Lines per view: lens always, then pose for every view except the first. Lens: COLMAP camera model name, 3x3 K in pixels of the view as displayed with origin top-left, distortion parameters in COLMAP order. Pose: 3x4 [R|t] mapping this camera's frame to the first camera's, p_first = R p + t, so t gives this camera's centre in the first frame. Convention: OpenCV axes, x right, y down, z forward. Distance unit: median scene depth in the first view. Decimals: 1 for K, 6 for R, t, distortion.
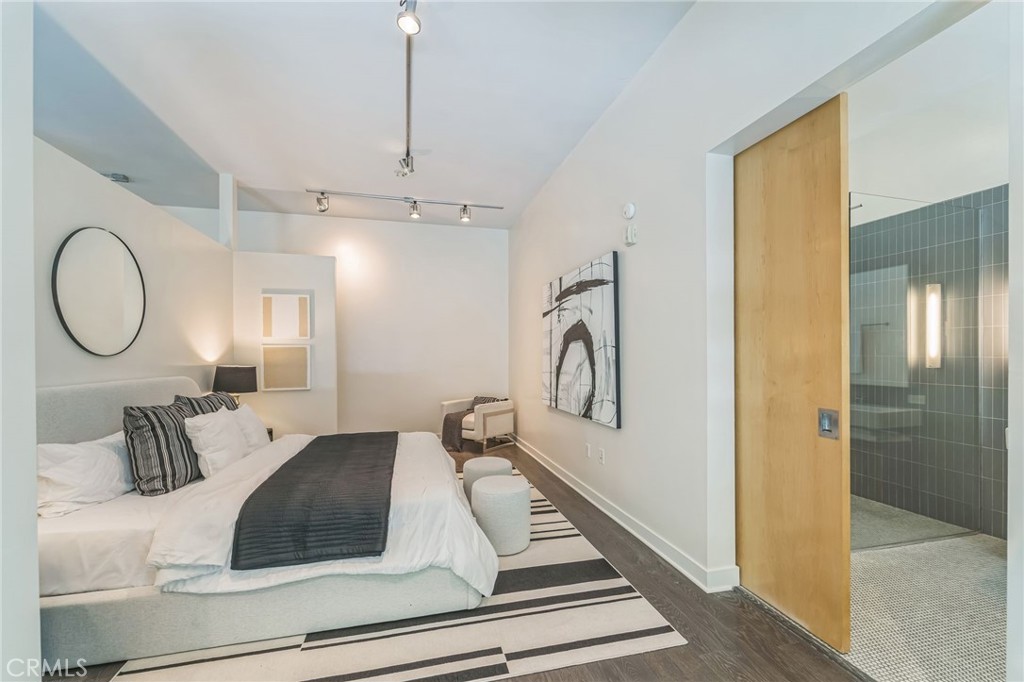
lens RADIAL K [[419.9, 0, 504.3], [0, 419.9, 344.9], [0, 0, 1]] dist [-0.000234, -0.000944]
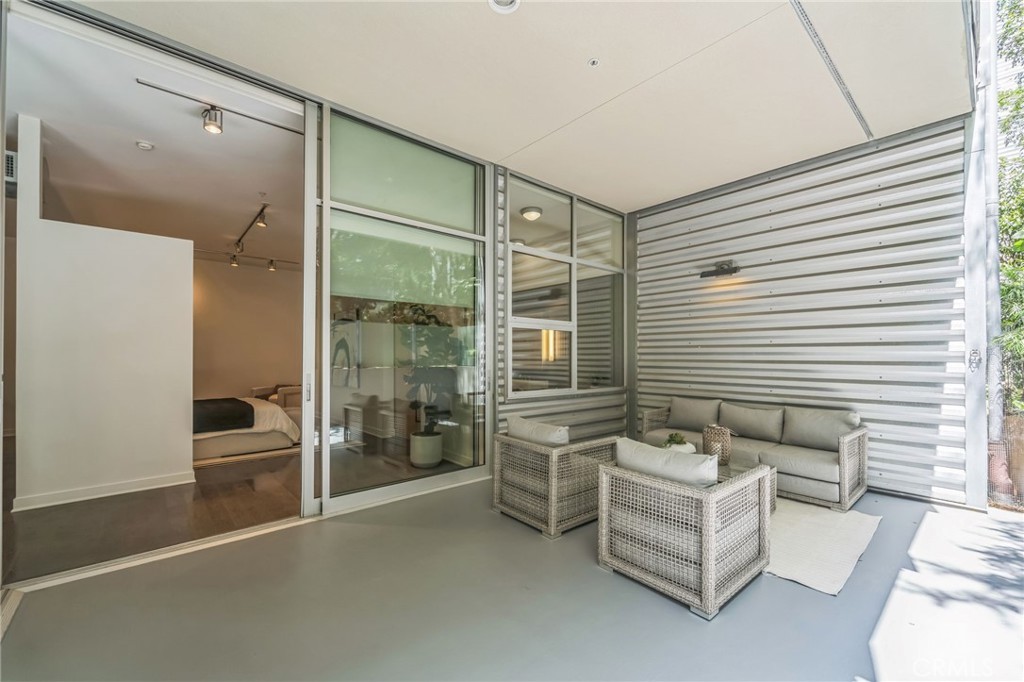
lens RADIAL K [[417.2, 0, 507.0], [0, 417.2, 353.0], [0, 0, 1]] dist [0.001274, -0.000390]
pose [[0.890383, 0.001959, 0.455209, -0.027350], [-0.006303, 0.999948, 0.008025, -0.007147], [-0.455169, -0.010014, 0.890349, -1.071349]]
